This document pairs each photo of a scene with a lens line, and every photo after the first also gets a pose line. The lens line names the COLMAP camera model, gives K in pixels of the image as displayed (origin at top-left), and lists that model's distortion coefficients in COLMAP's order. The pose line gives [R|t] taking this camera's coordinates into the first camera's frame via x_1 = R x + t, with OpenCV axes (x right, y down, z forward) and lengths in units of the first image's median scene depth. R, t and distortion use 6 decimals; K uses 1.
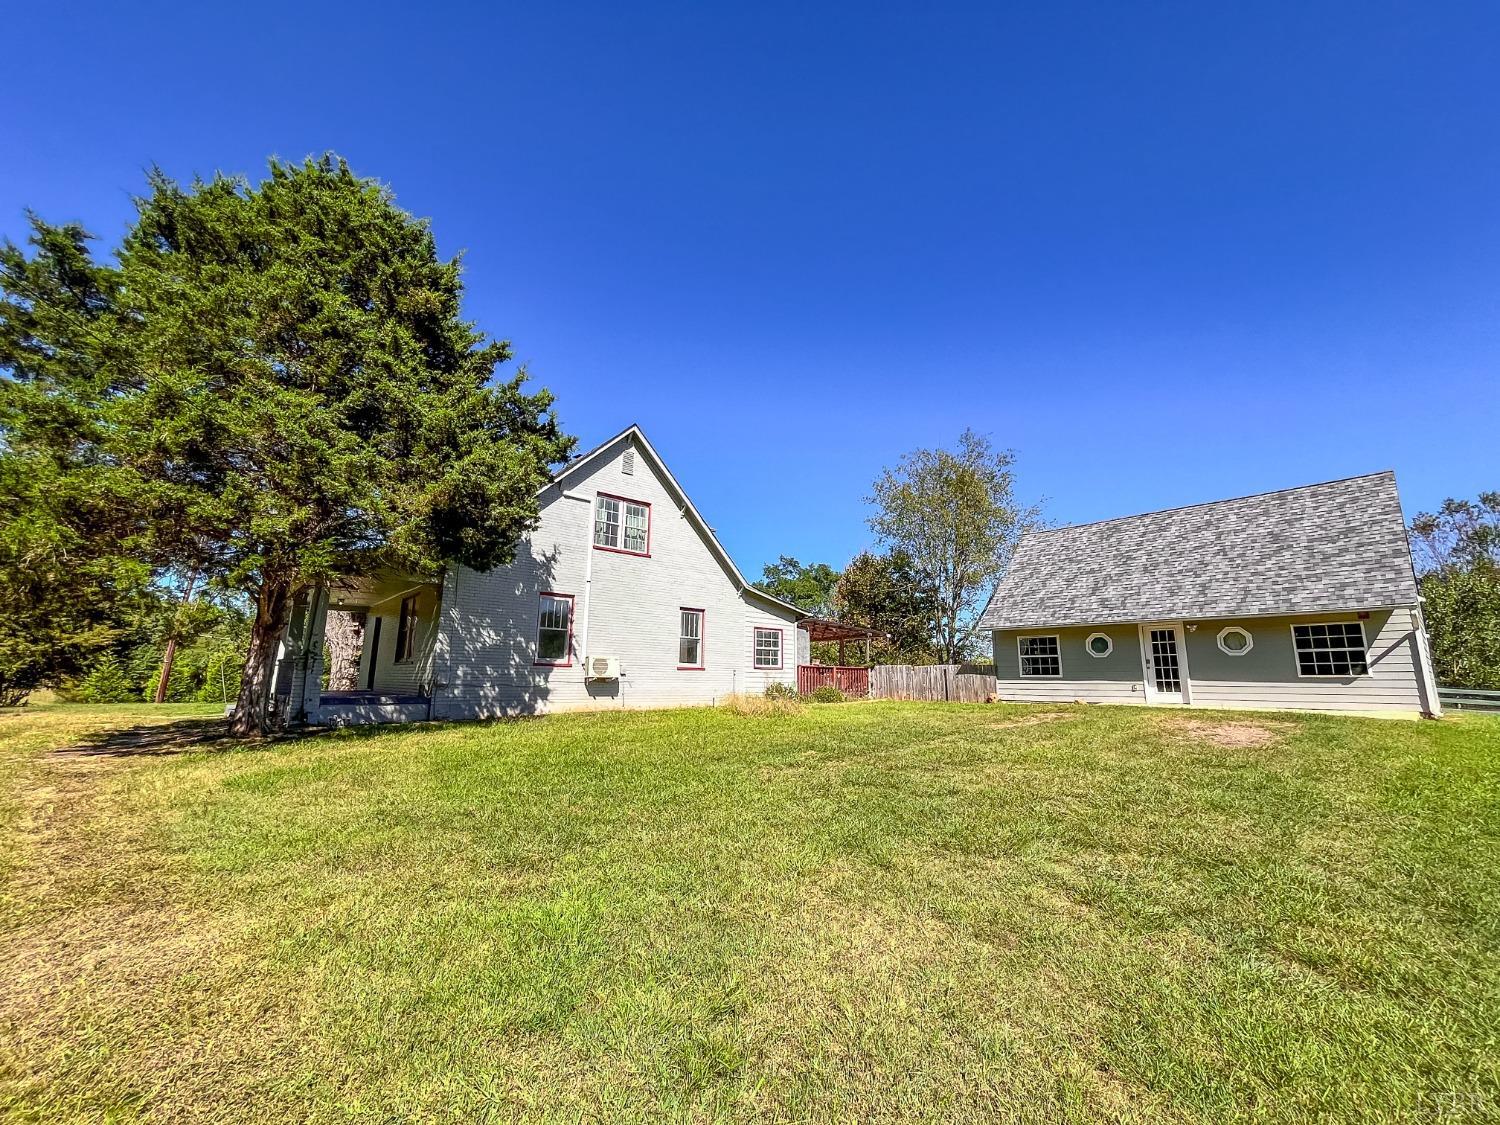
lens RADIAL K [[611.4, 0, 754.8], [0, 611.4, 557.7], [0, 0, 1]] dist [-0.003979, -0.000111]
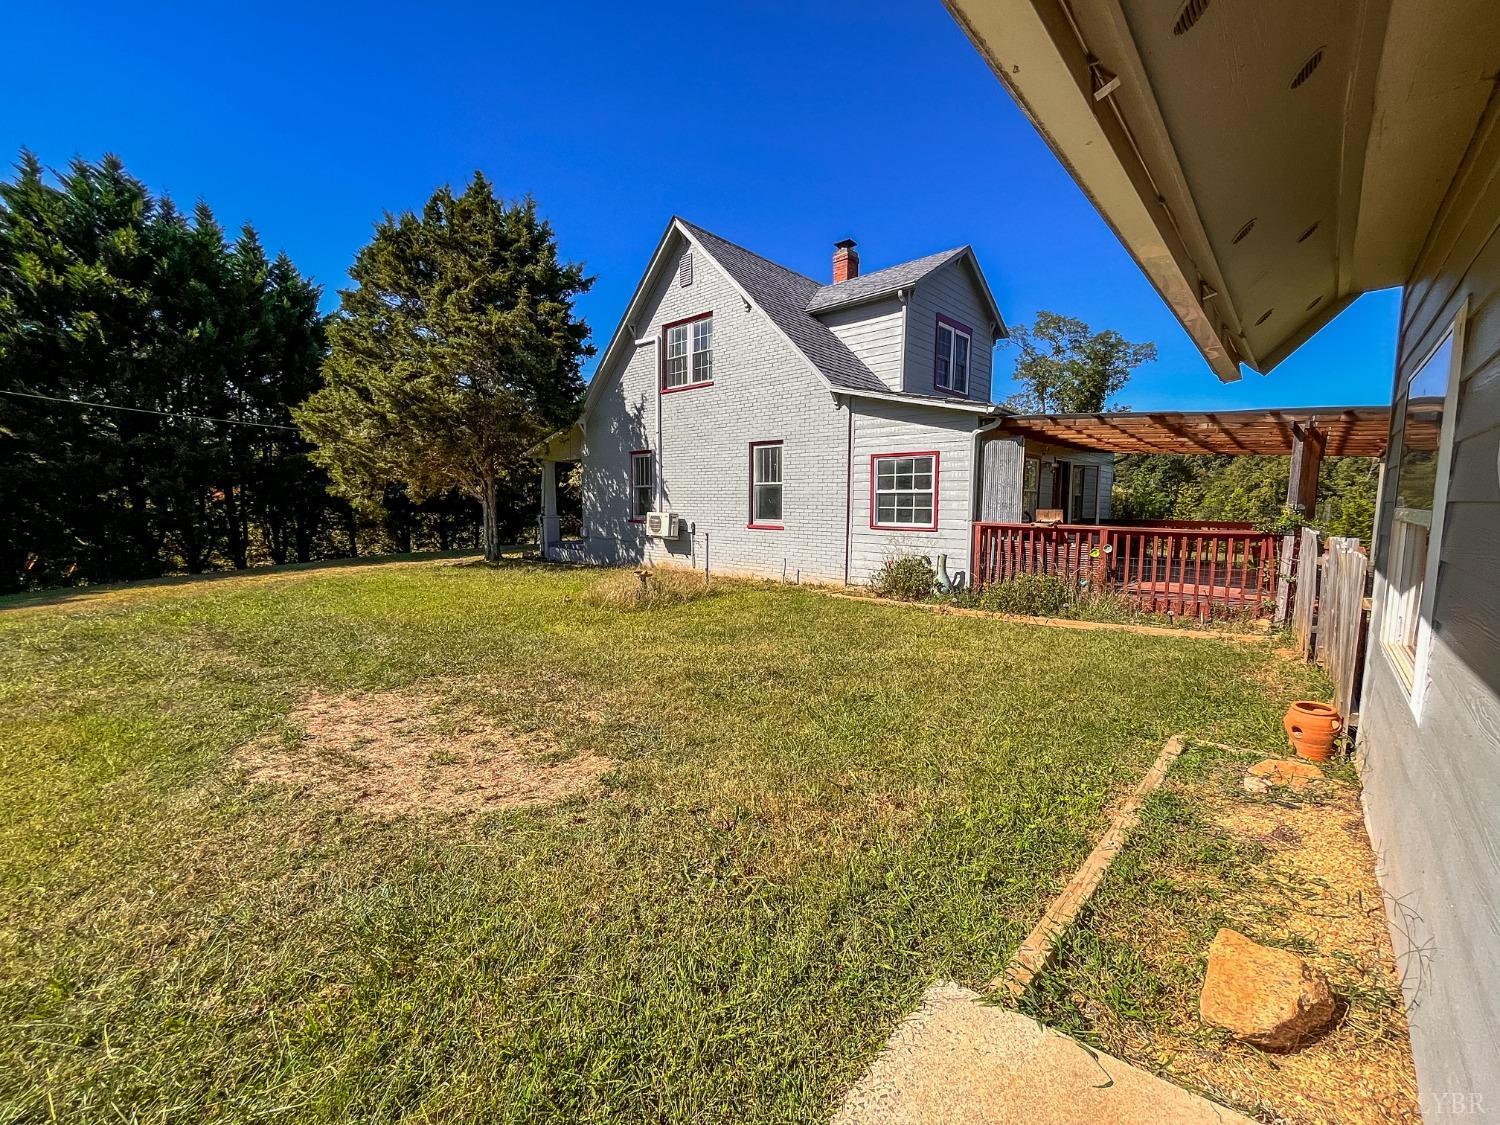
lens RADIAL K [[611.4, 0, 753.6], [0, 611.4, 561.7], [0, 0, 1]] dist [-0.003979, -0.000111]
pose [[0.095525, 0.096529, -0.990736, 0.654143], [0.195831, 0.974014, 0.113782, 0.147215], [0.975974, -0.204885, 0.074139, 0.991441]]
